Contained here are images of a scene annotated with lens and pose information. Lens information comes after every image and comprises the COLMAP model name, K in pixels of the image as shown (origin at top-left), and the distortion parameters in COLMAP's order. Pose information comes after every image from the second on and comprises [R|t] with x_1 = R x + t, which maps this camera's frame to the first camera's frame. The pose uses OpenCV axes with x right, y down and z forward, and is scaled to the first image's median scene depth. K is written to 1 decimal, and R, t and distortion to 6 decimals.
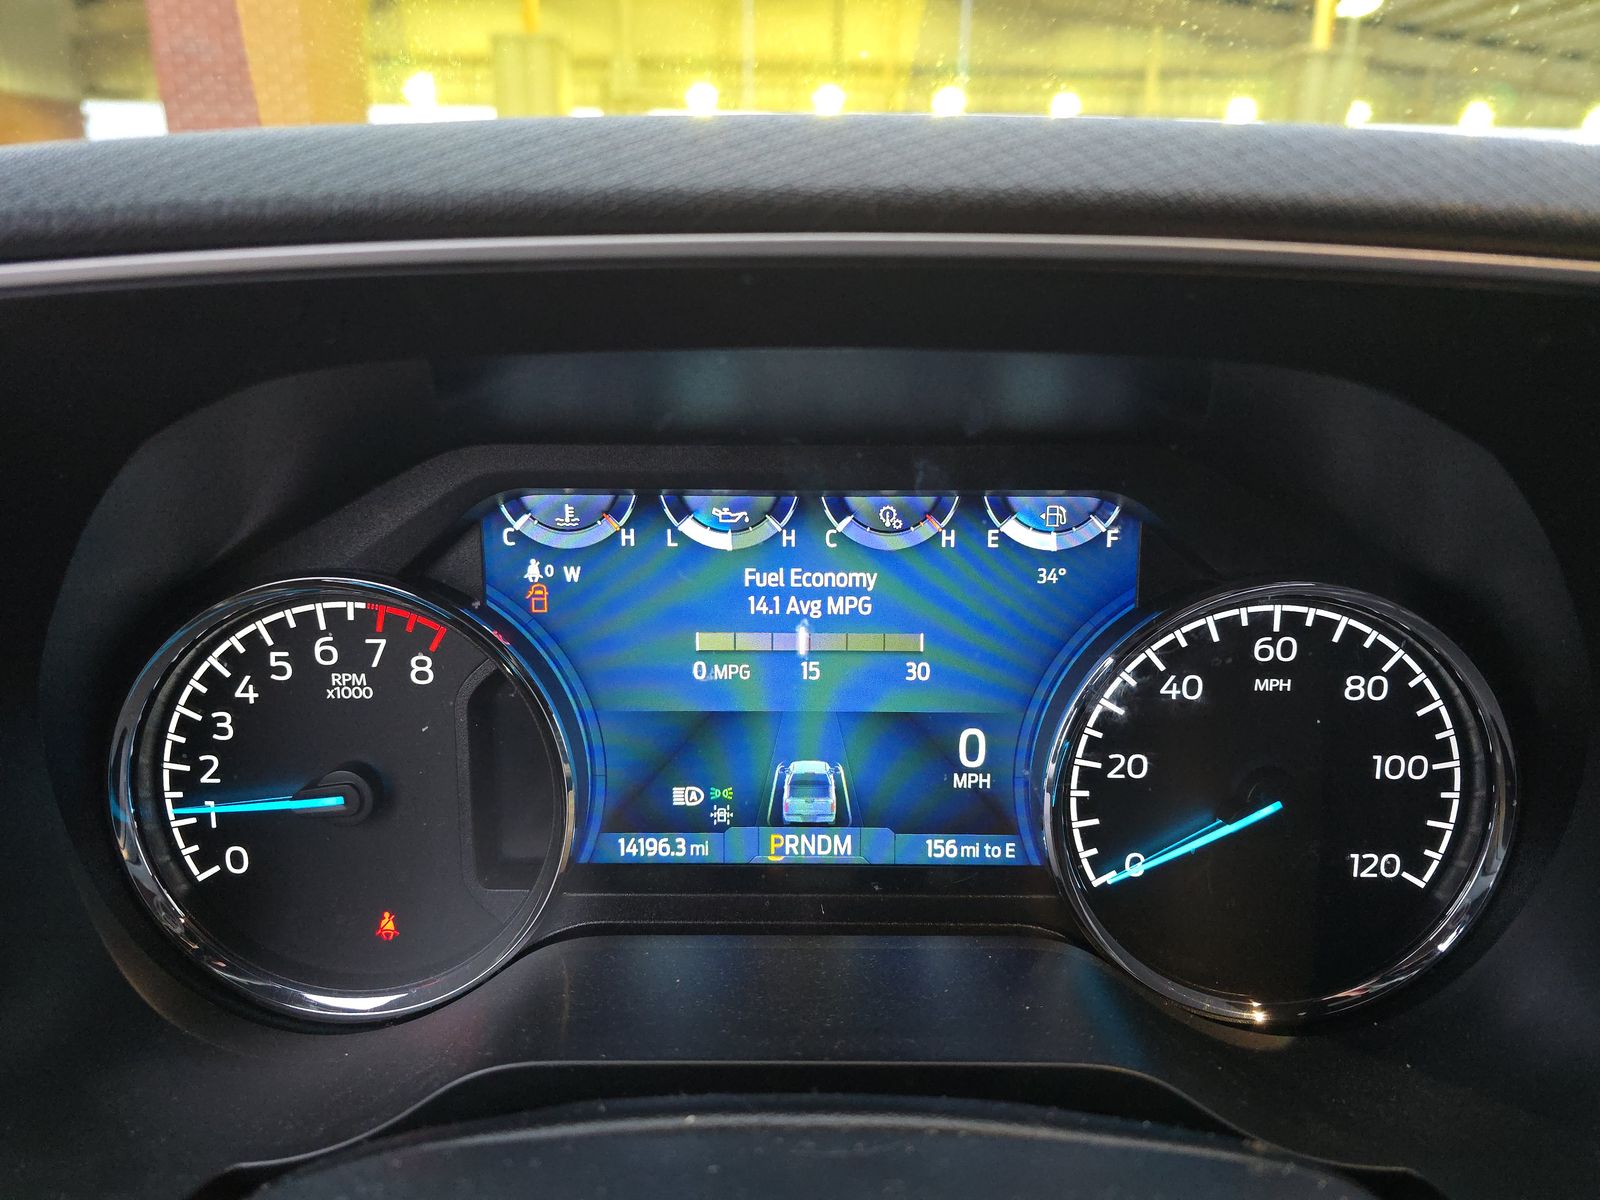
lens RADIAL K [[1076.9, 0, 803.0], [0, 1076.9, 598.2], [0, 0, 1]] dist [0.043947, -0.002682]
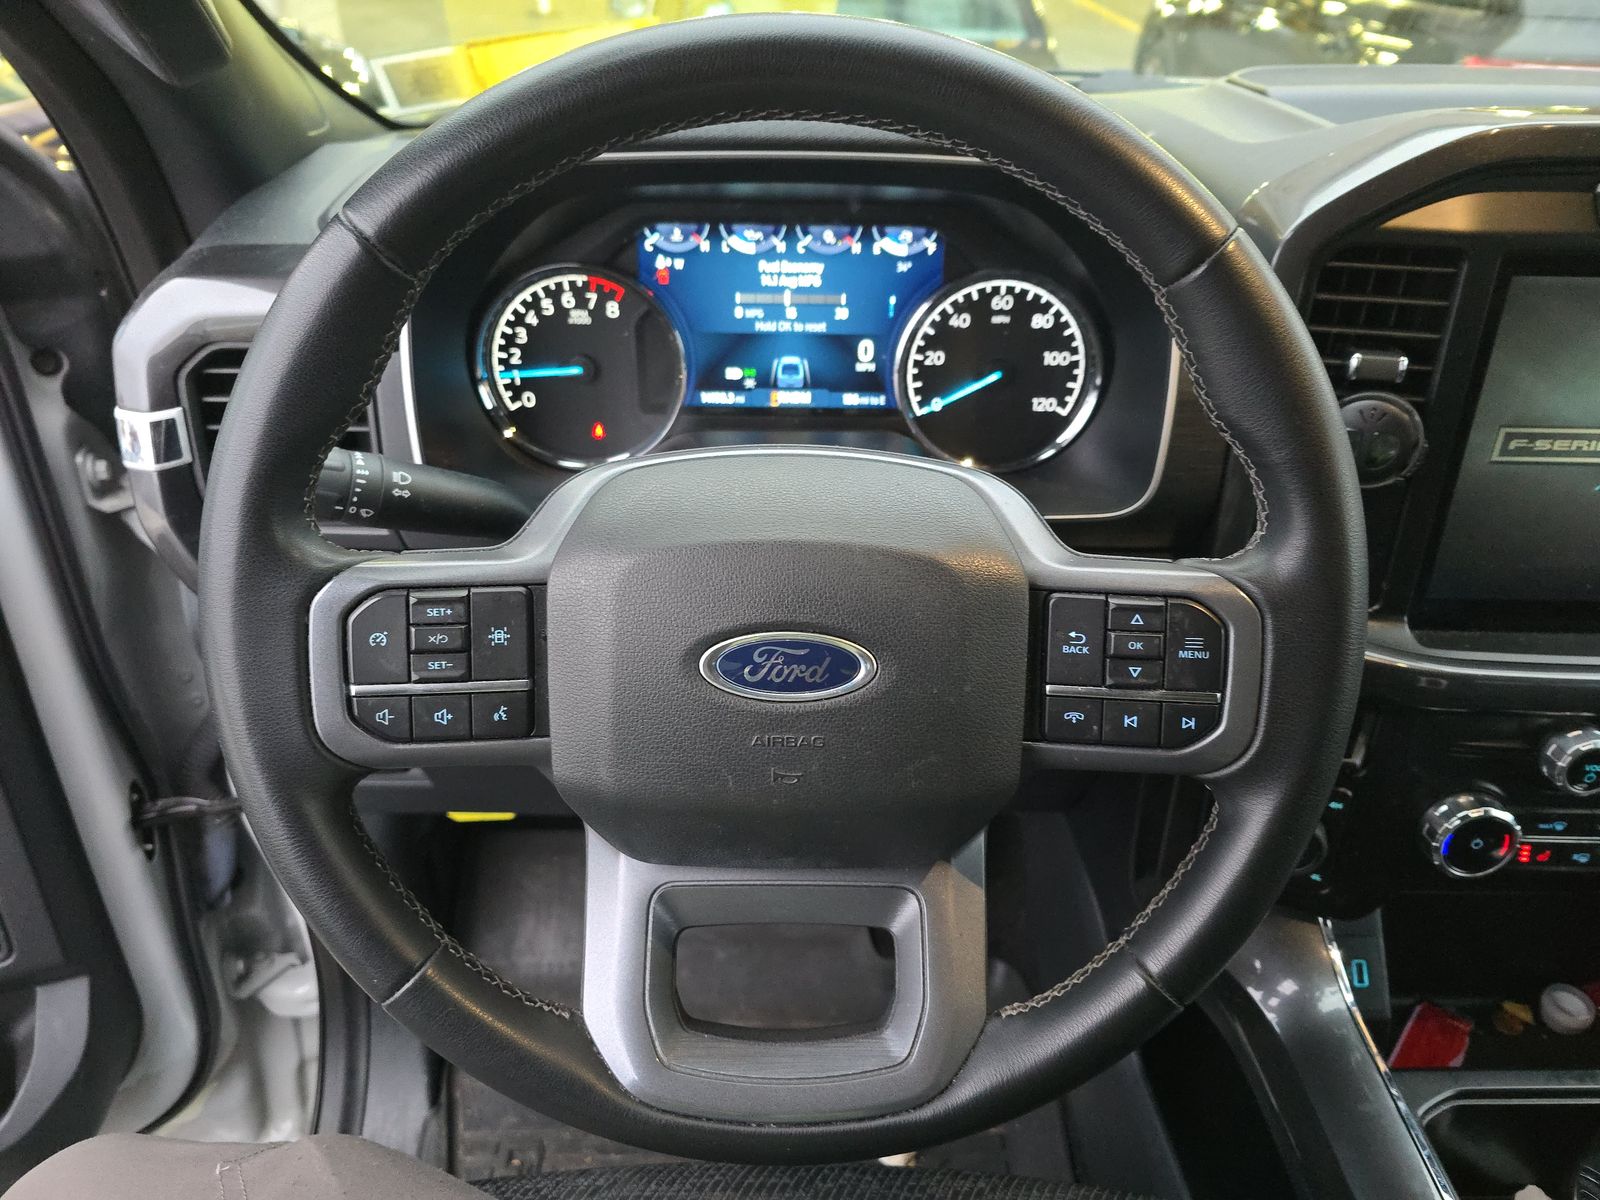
lens RADIAL K [[1076.9, 0, 800.6], [0, 1076.9, 602.0], [0, 0, 1]] dist [0.043947, -0.002682]
pose [[0.999629, 0.000488, 0.027246, -0.033019], [-0.008329, 0.957462, 0.288439, -0.001790], [-0.025946, -0.288559, 0.957111, -1.231054]]
